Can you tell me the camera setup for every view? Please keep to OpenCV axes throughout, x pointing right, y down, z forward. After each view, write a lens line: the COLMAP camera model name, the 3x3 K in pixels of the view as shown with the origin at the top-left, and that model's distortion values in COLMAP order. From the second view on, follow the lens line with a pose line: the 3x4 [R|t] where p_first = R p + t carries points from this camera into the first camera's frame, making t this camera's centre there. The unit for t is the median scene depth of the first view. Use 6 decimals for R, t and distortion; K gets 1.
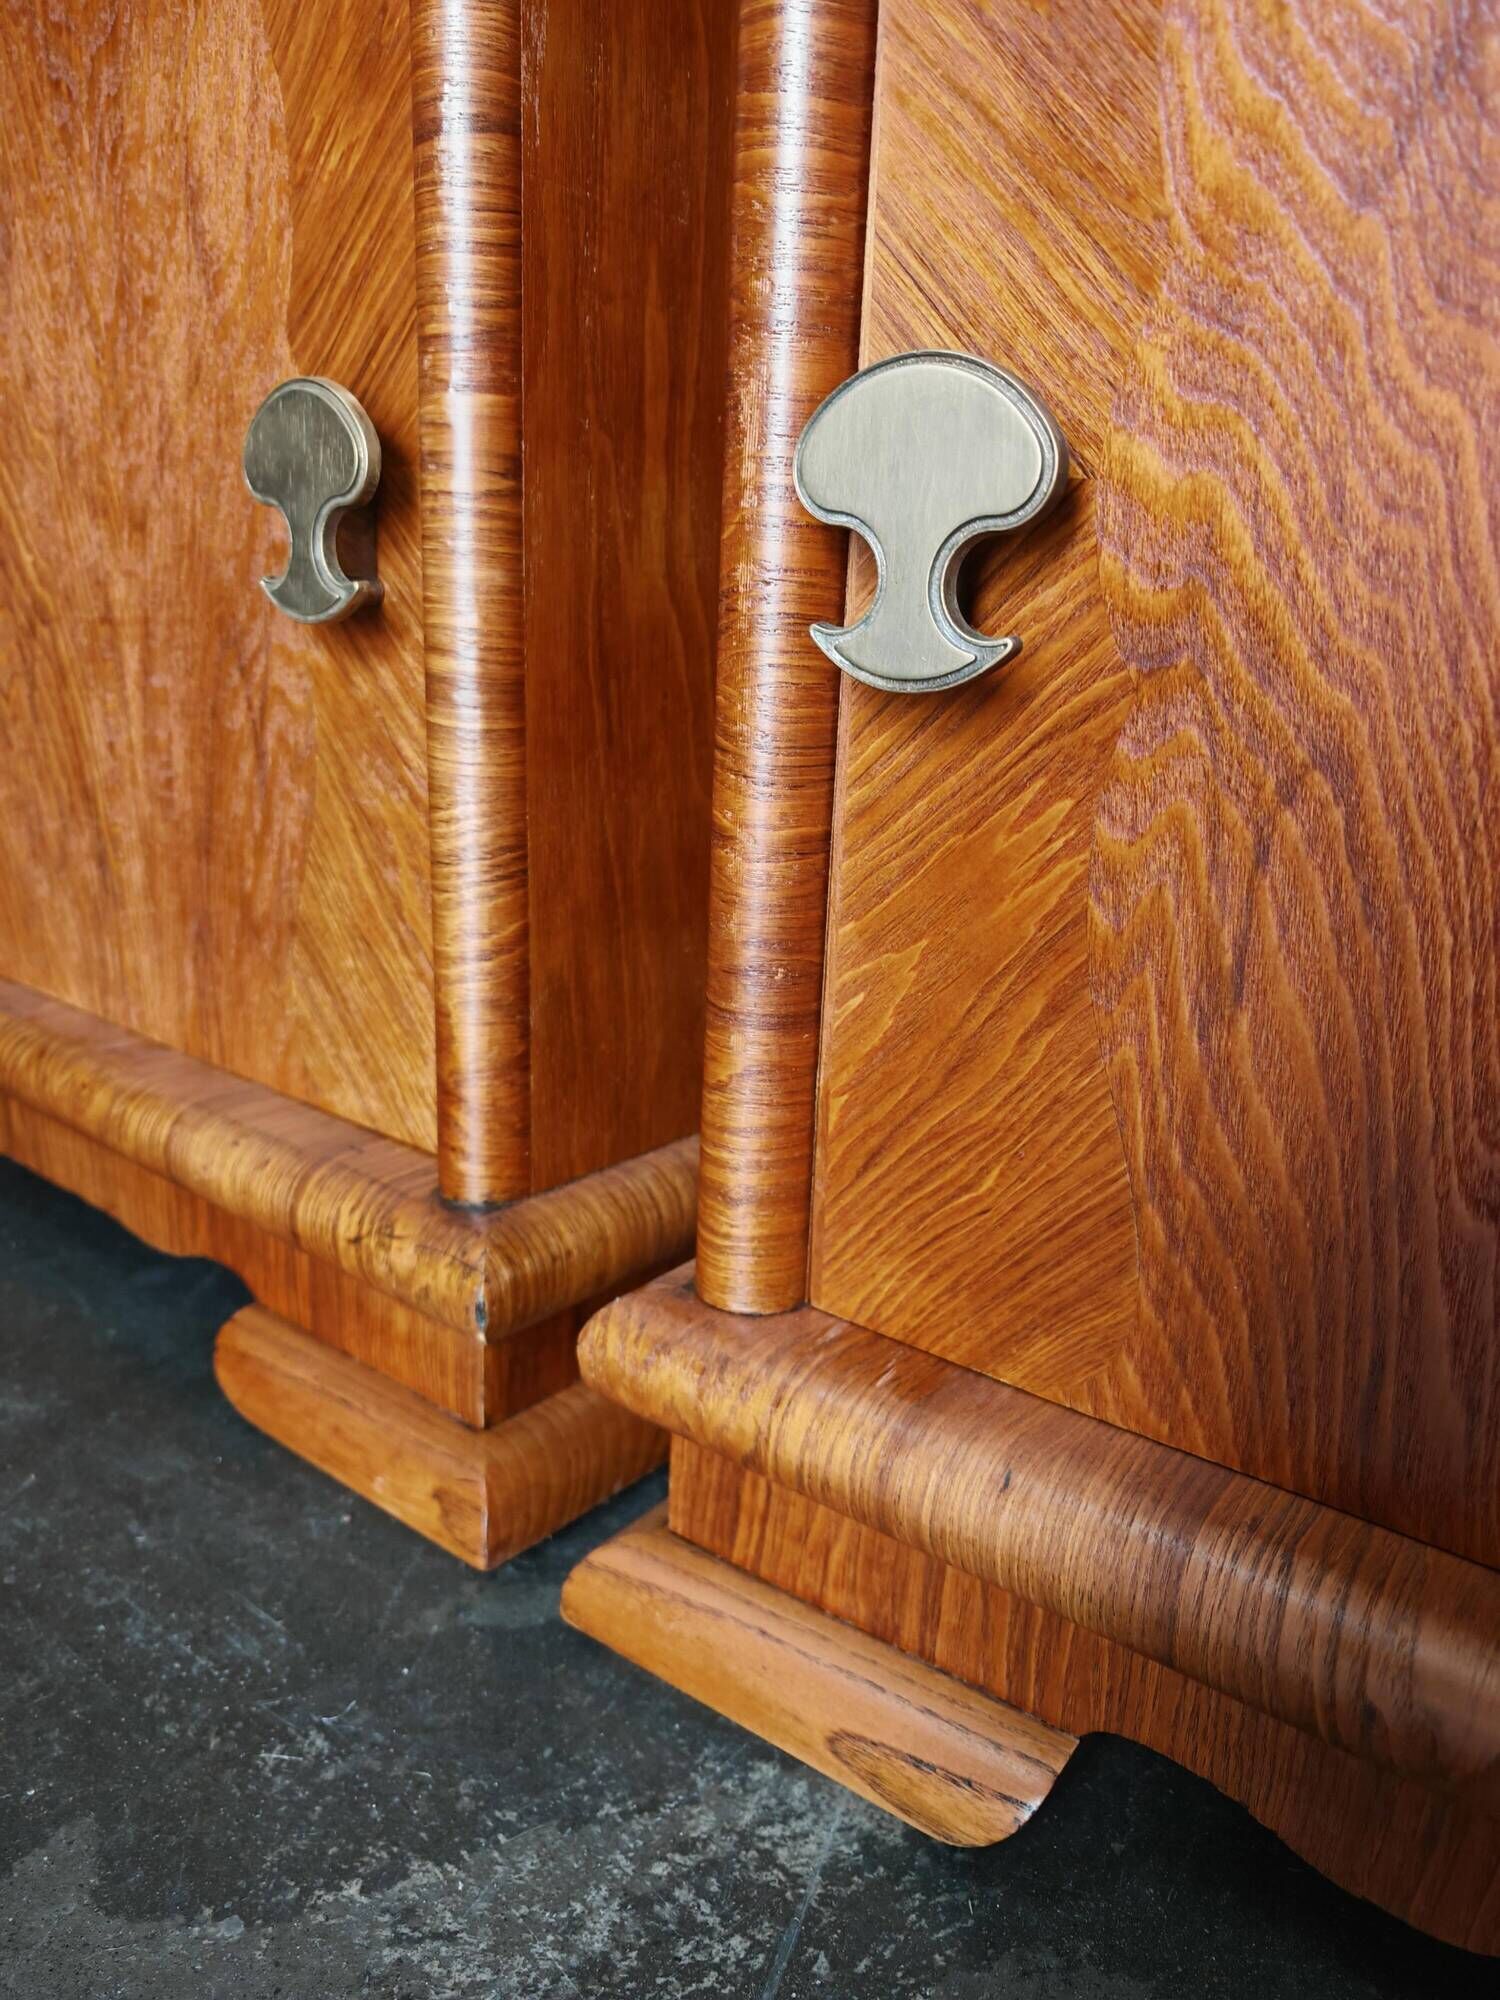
lens RADIAL K [[1457.7, 0, 753.5], [0, 1457.7, 1001.8], [0, 0, 1]] dist [-0.008875, -0.004269]
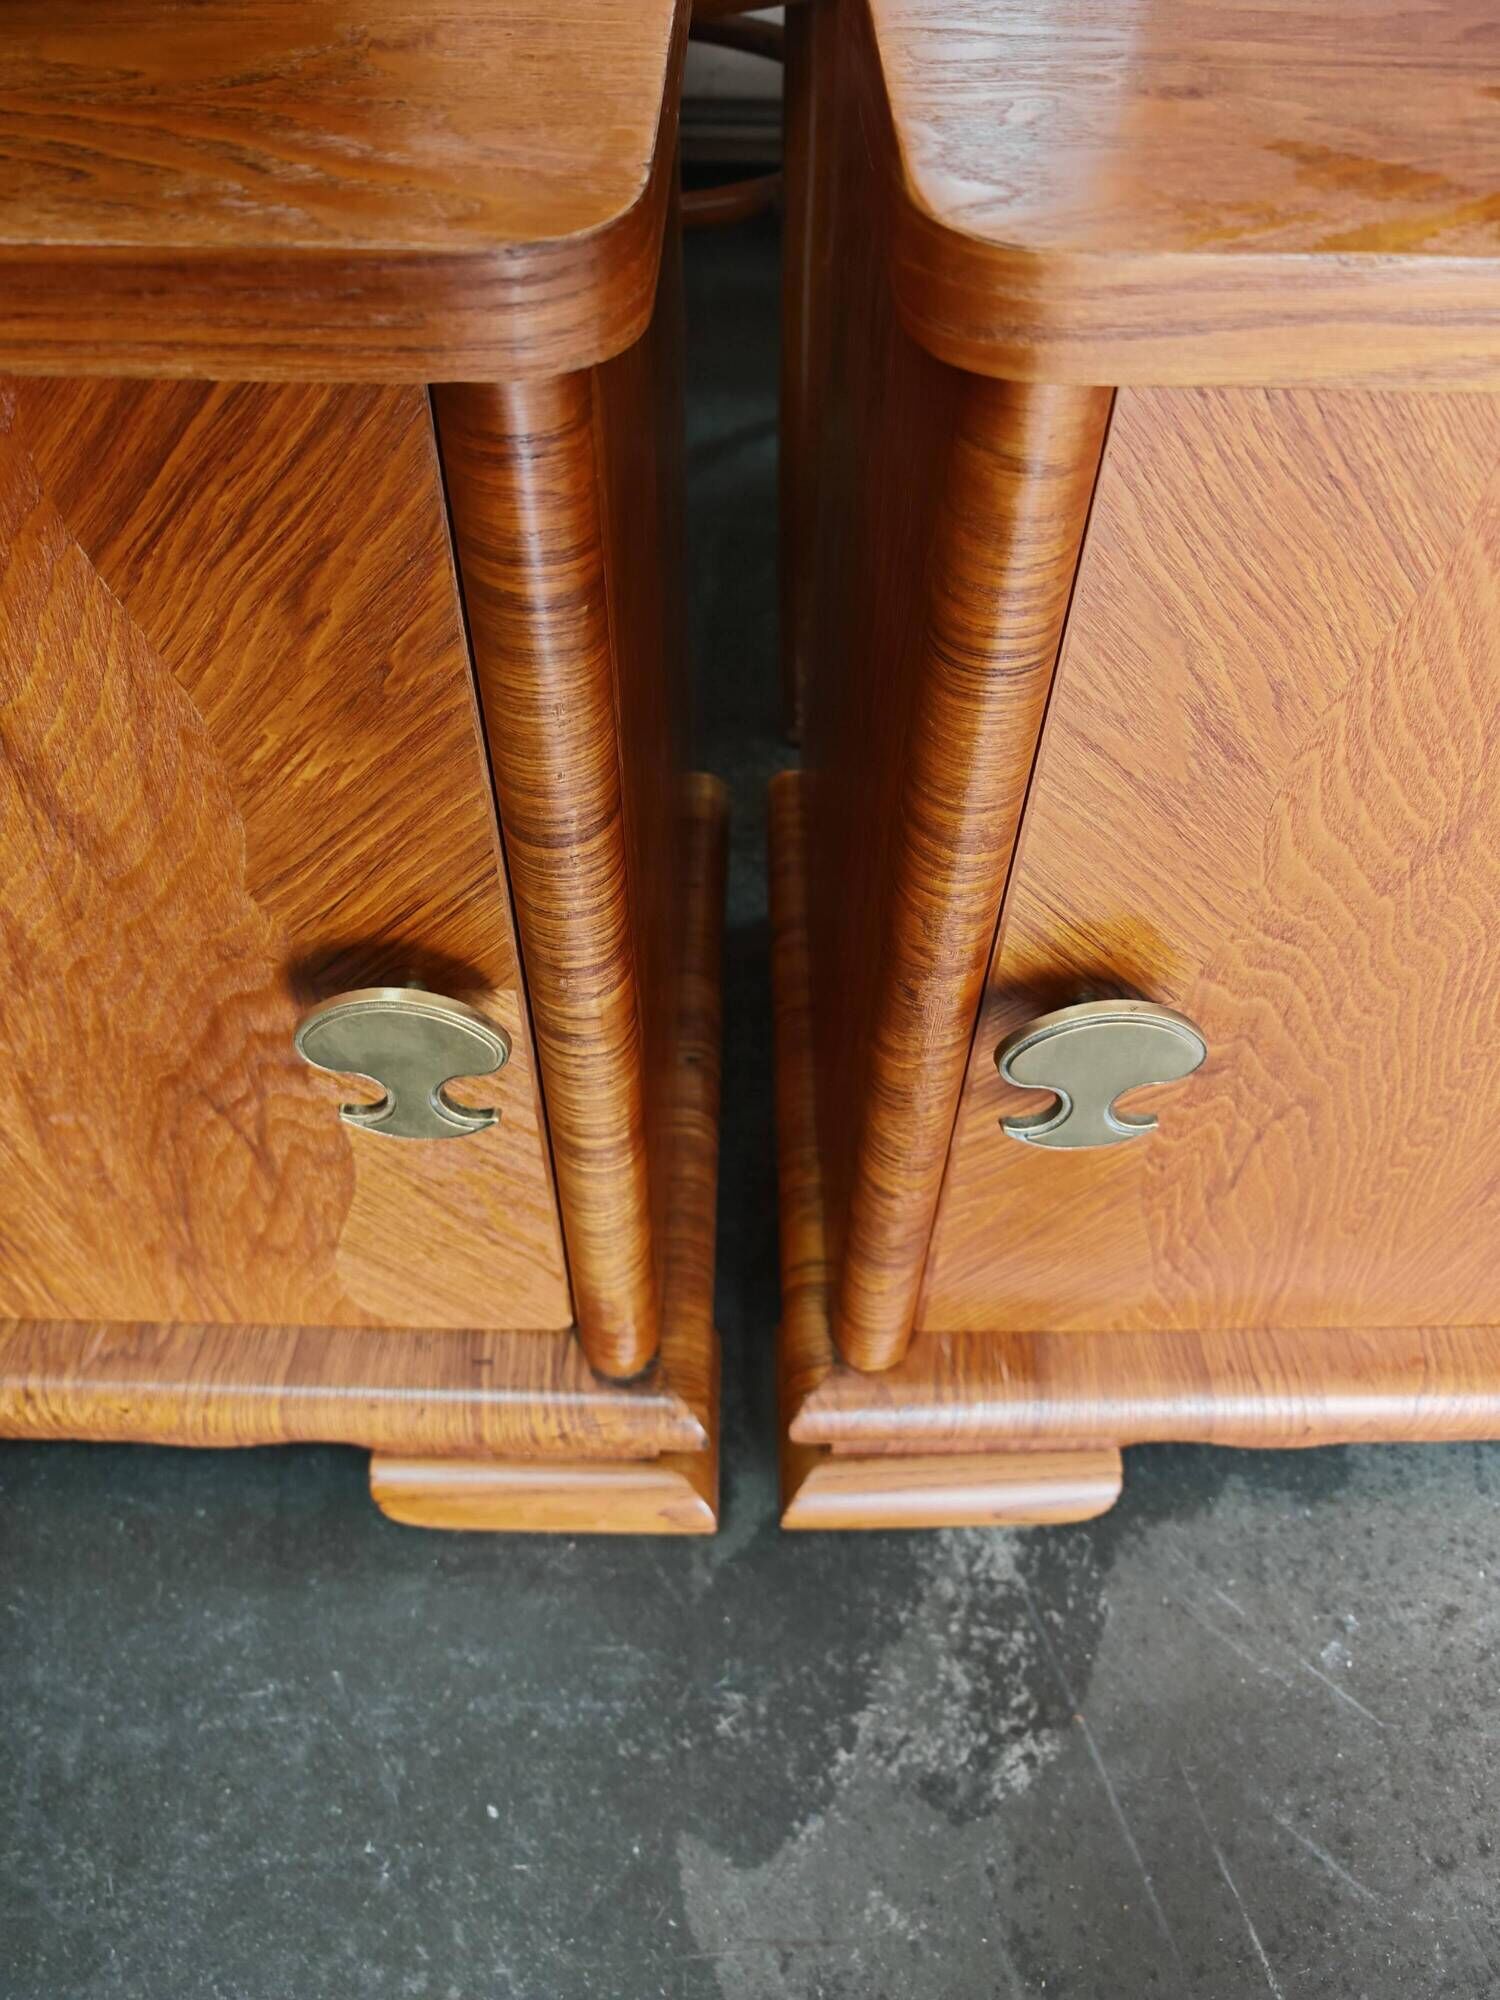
lens RADIAL K [[1475.5, 0, 739.6], [0, 1475.5, 987.9], [0, 0, 1]] dist [-0.012436, 0.001320]
pose [[0.785865, -0.483110, 0.386031, -0.598457], [0.190158, 0.782786, 0.592525, -1.162313], [-0.588435, -0.392238, 0.707032, 0.178319]]
